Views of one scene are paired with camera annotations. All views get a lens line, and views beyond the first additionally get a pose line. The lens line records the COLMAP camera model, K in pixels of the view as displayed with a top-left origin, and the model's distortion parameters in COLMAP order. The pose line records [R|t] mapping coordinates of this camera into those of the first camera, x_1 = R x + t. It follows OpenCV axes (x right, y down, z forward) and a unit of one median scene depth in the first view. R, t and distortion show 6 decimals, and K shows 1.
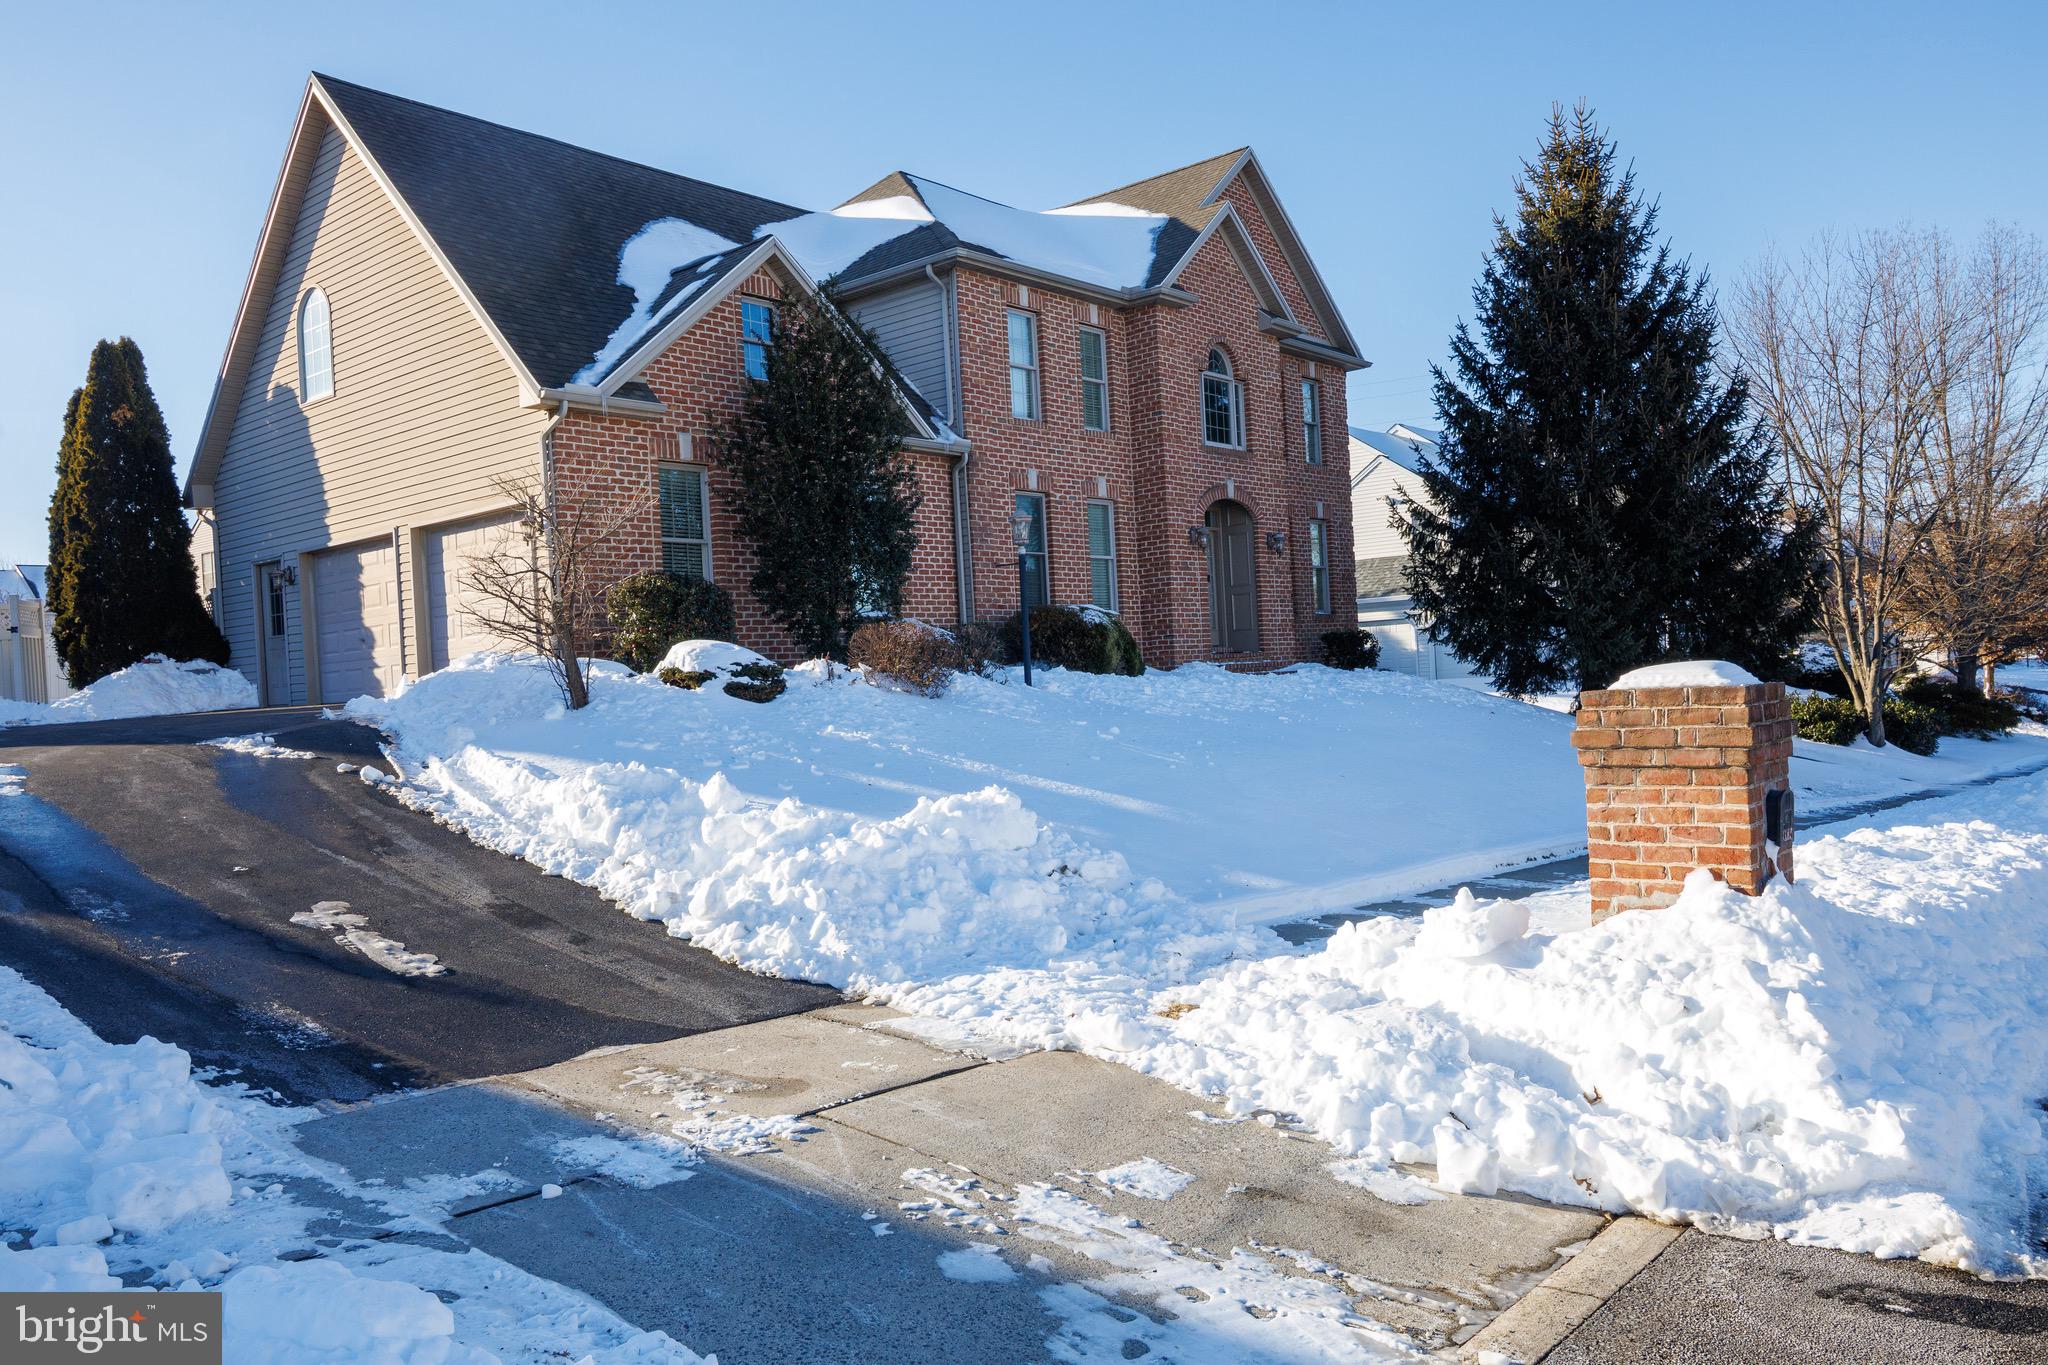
lens RADIAL K [[1476.9, 0, 1019.7], [0, 1476.9, 690.1], [0, 0, 1]] dist [0.002109, 0.005033]
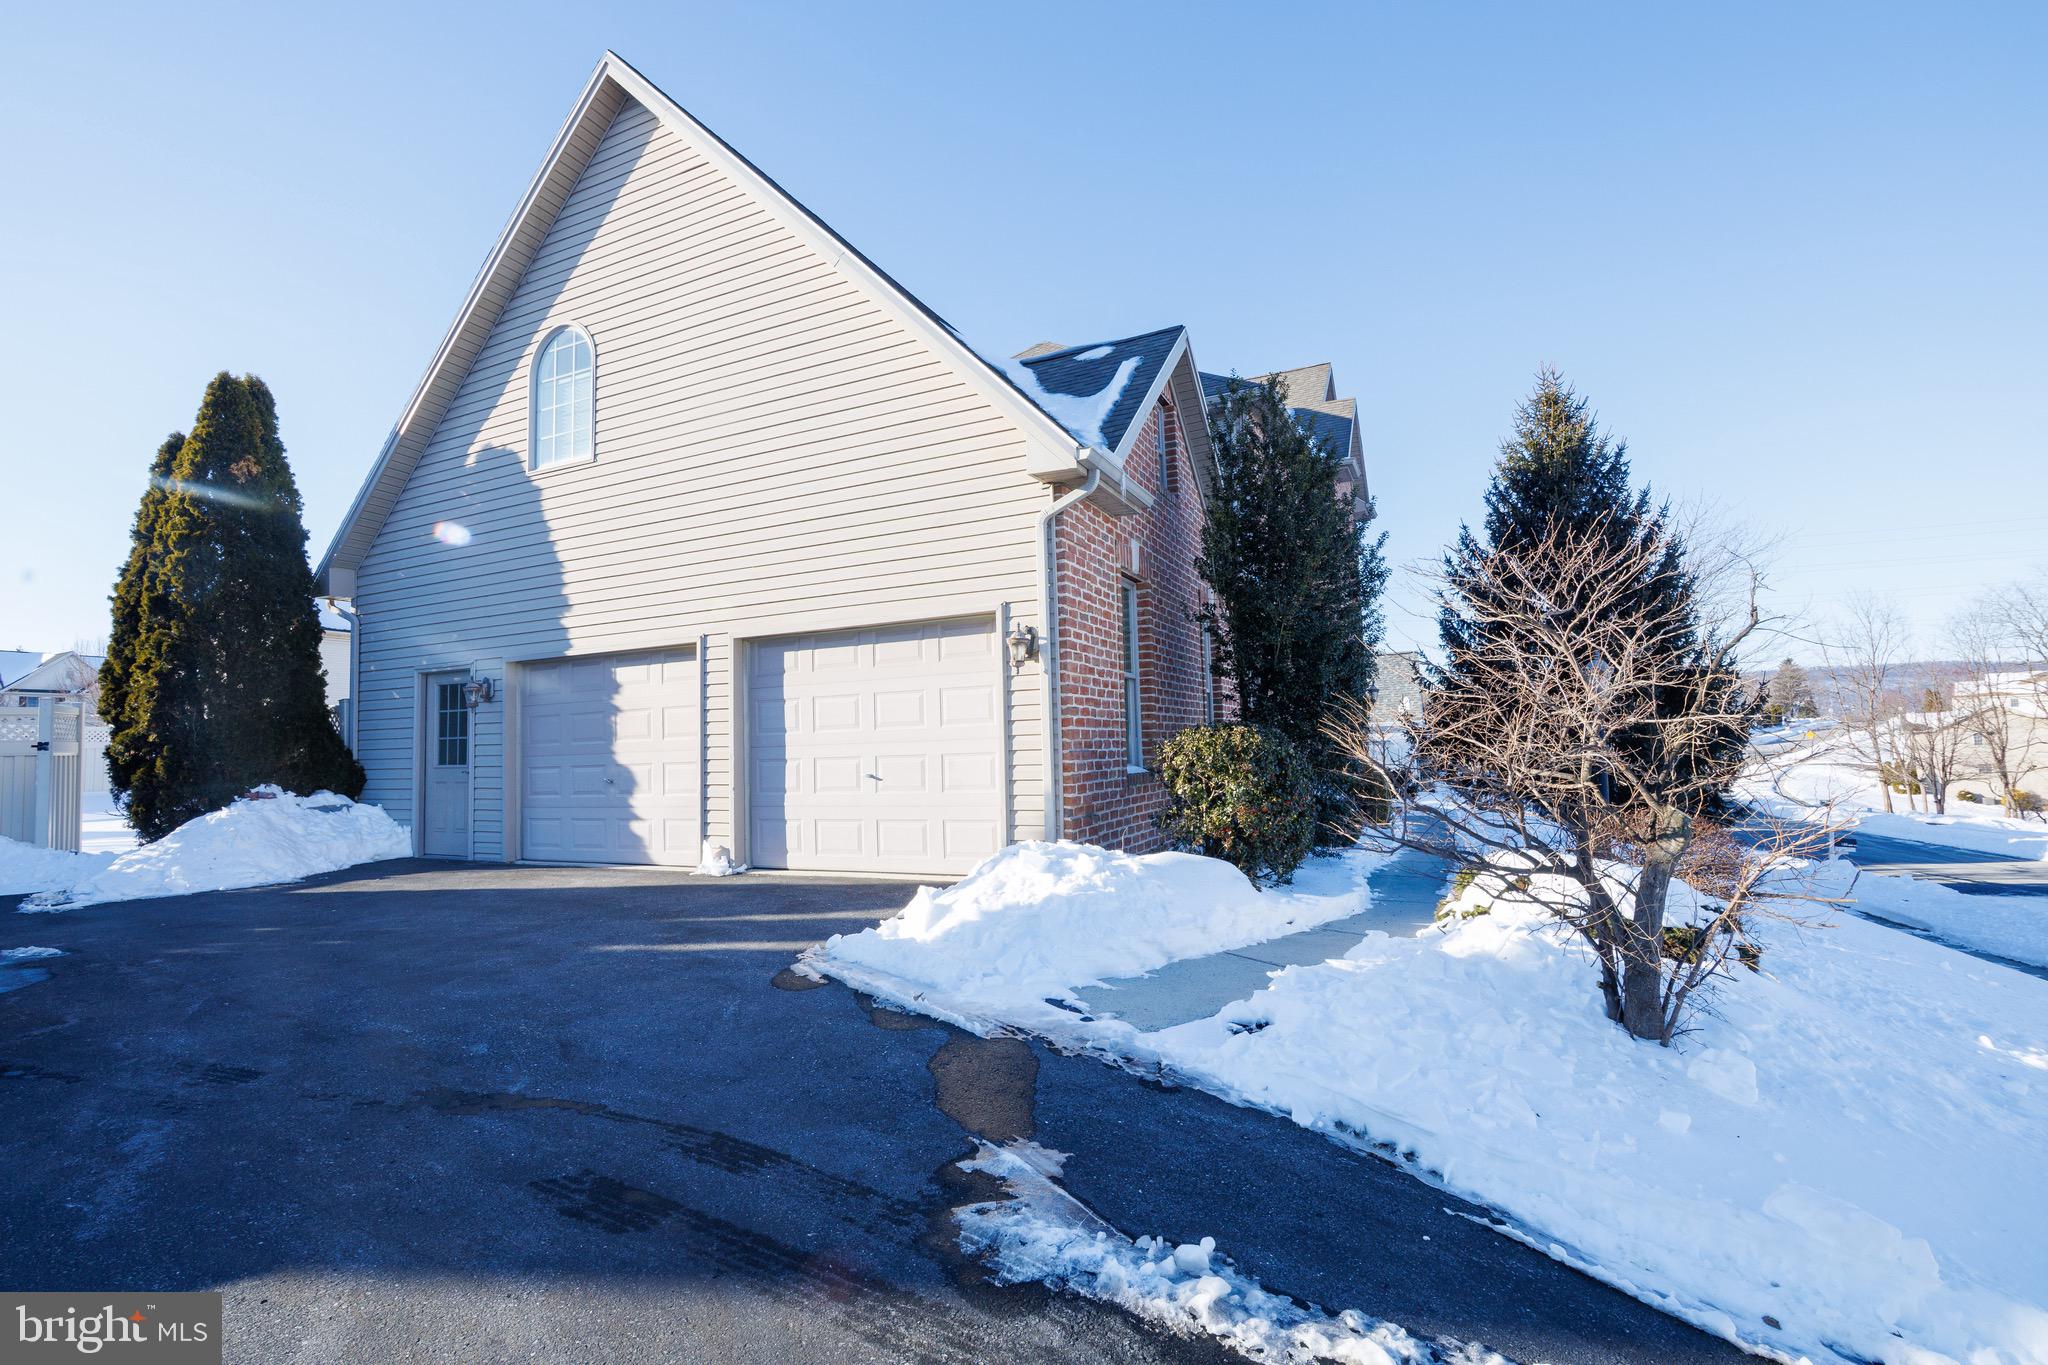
lens RADIAL K [[939.3, 0, 1019.8], [0, 939.3, 689.3], [0, 0, 1]] dist [-0.016937, 0.000157]
pose [[0.964955, 0.043479, 0.258789, -0.337793], [-0.022058, 0.996127, -0.085113, -0.040815], [-0.261488, 0.076422, 0.962177, 0.441619]]
